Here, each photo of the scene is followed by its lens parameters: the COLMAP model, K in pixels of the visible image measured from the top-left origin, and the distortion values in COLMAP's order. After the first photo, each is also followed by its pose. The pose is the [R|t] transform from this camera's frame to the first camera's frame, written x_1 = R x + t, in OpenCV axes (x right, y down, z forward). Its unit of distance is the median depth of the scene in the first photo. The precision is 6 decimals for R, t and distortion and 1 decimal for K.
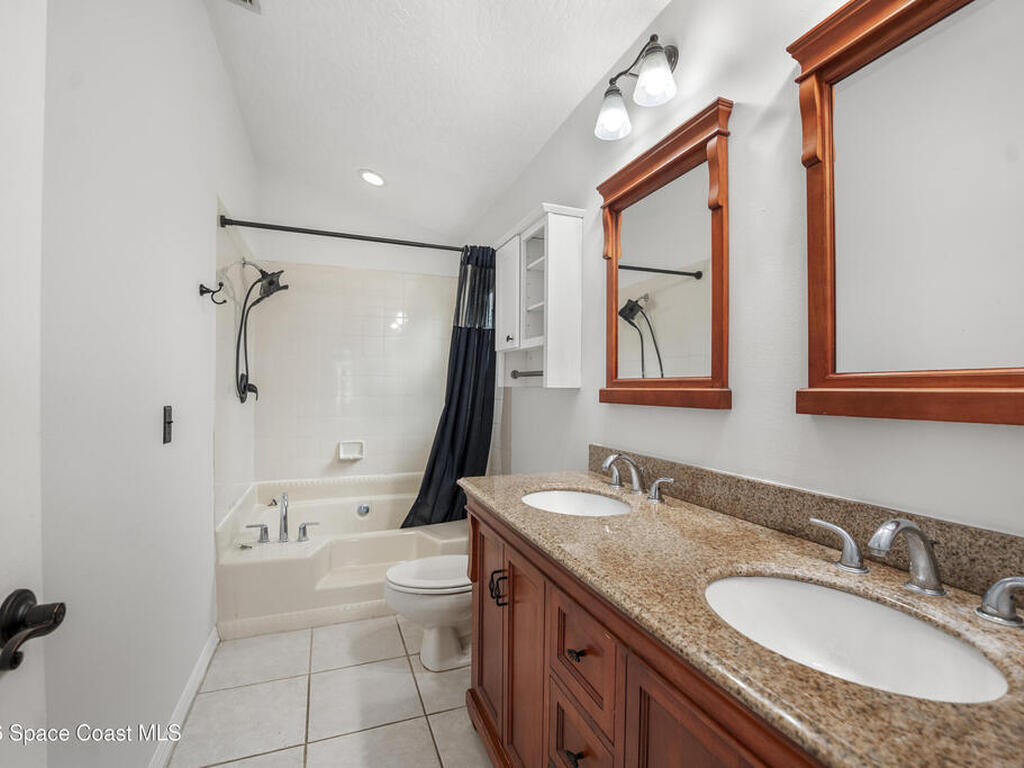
lens RADIAL K [[466.3, 0, 510.7], [0, 466.3, 383.7], [0, 0, 1]] dist [-0.003035, 0.002258]
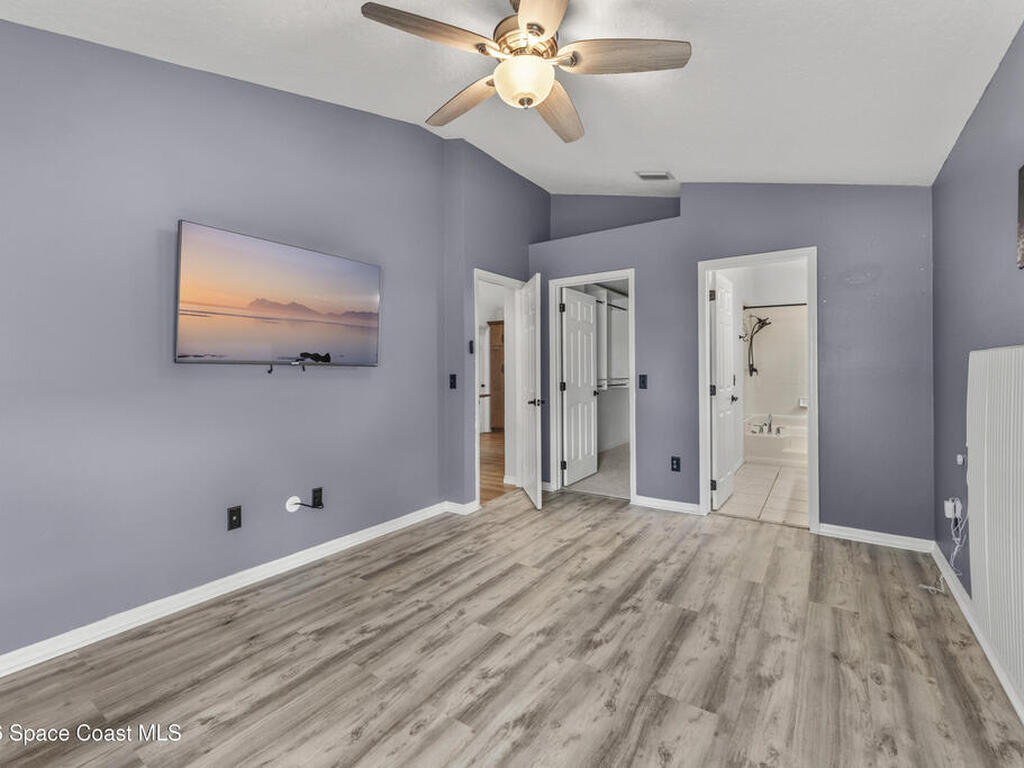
lens RADIAL K [[466.3, 0, 513.8], [0, 466.3, 375.8], [0, 0, 1]] dist [-0.003035, 0.002258]
pose [[0.568337, -0.003666, -0.822788, 0.685624], [0.016604, 0.999838, 0.007015, 0.002485], [0.822628, -0.017648, 0.568306, -1.337710]]
